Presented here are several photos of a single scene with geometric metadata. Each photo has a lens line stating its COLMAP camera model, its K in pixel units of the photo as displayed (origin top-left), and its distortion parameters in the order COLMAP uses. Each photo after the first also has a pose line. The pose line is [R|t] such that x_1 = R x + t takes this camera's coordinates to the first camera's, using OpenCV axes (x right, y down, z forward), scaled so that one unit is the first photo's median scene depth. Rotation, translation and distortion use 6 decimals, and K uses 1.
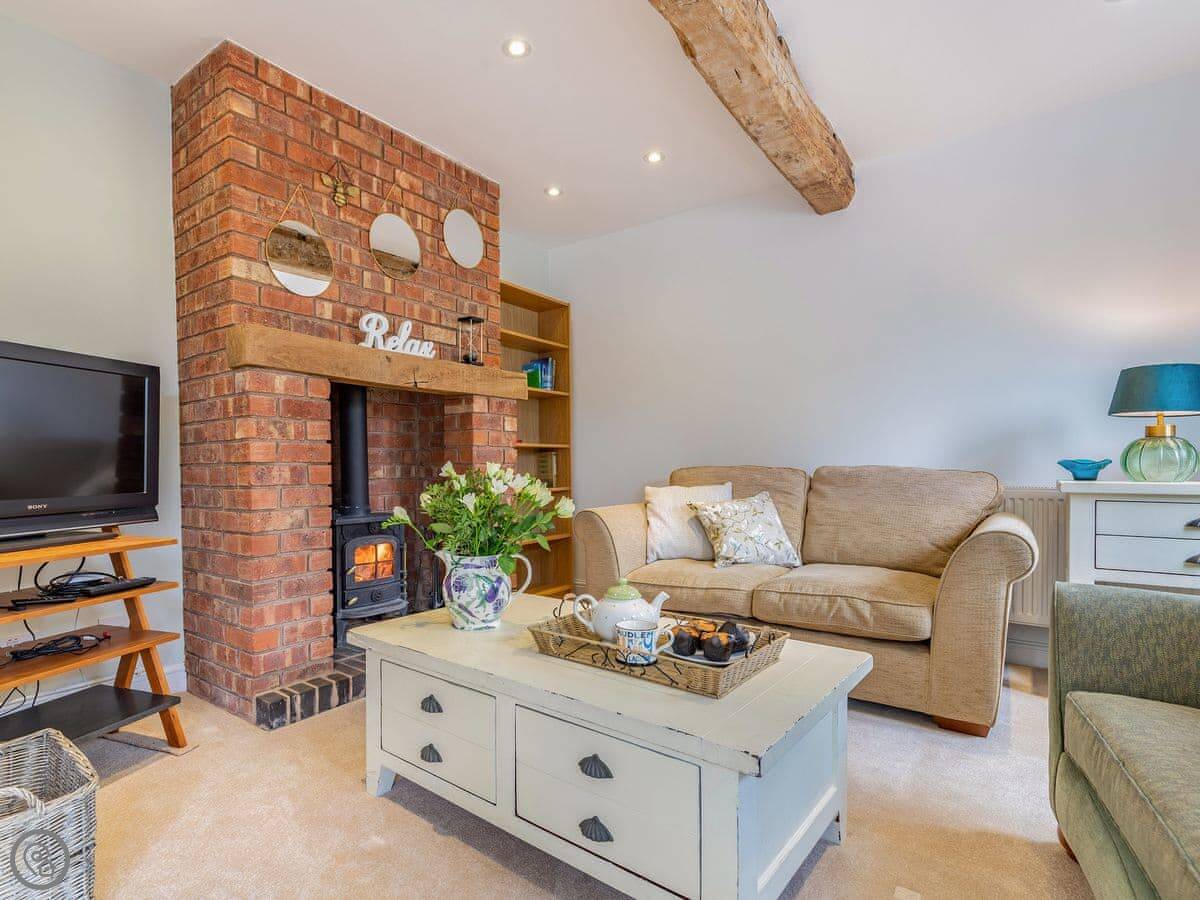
lens RADIAL K [[614.4, 0, 543.7], [0, 614.4, 475.6], [0, 0, 1]] dist [0.002915, -0.001999]
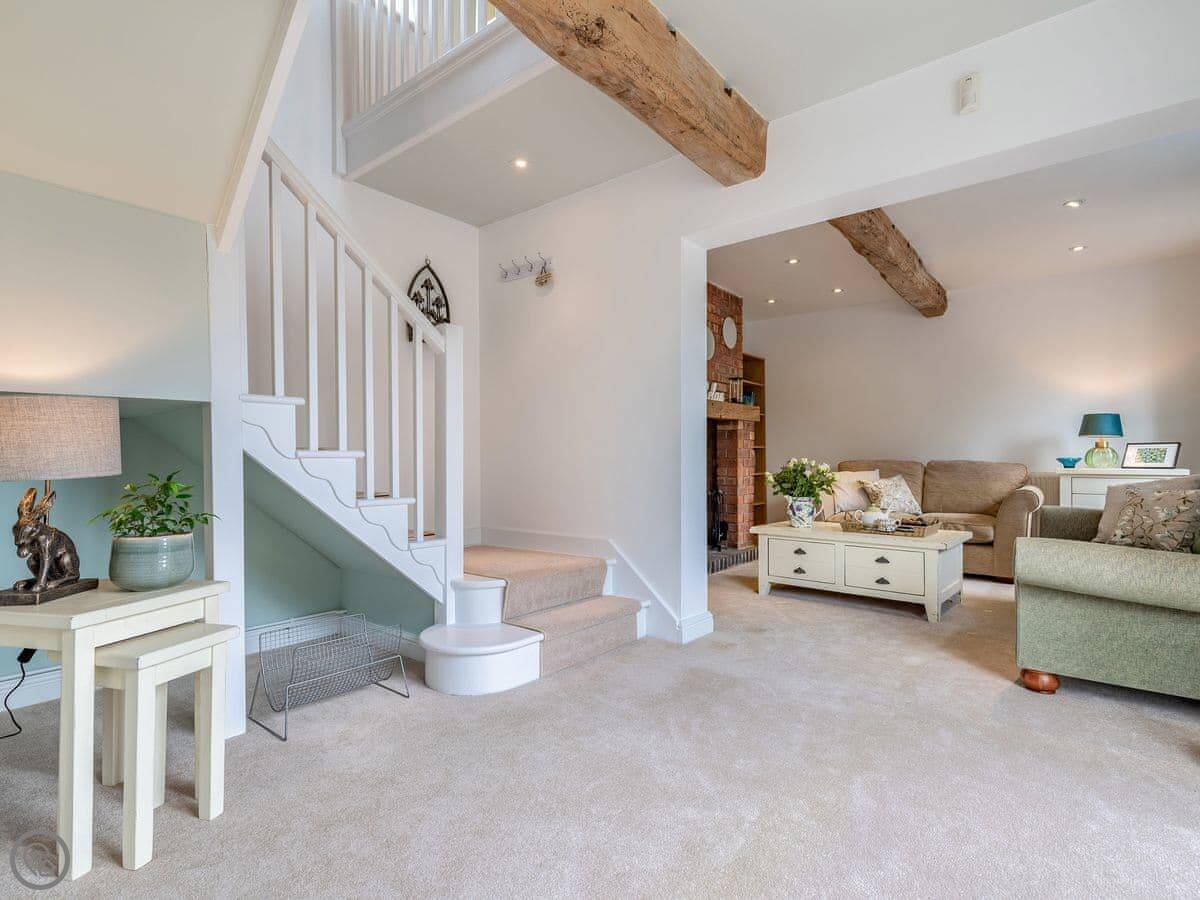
lens RADIAL K [[614.4, 0, 598.2], [0, 614.4, 454.7], [0, 0, 1]] dist [0.002915, -0.001999]
pose [[0.999984, 0.005552, -0.001075, -0.554783], [-0.005577, 0.999665, -0.025266, 0.019703], [0.000935, 0.025272, 0.999680, -0.853578]]
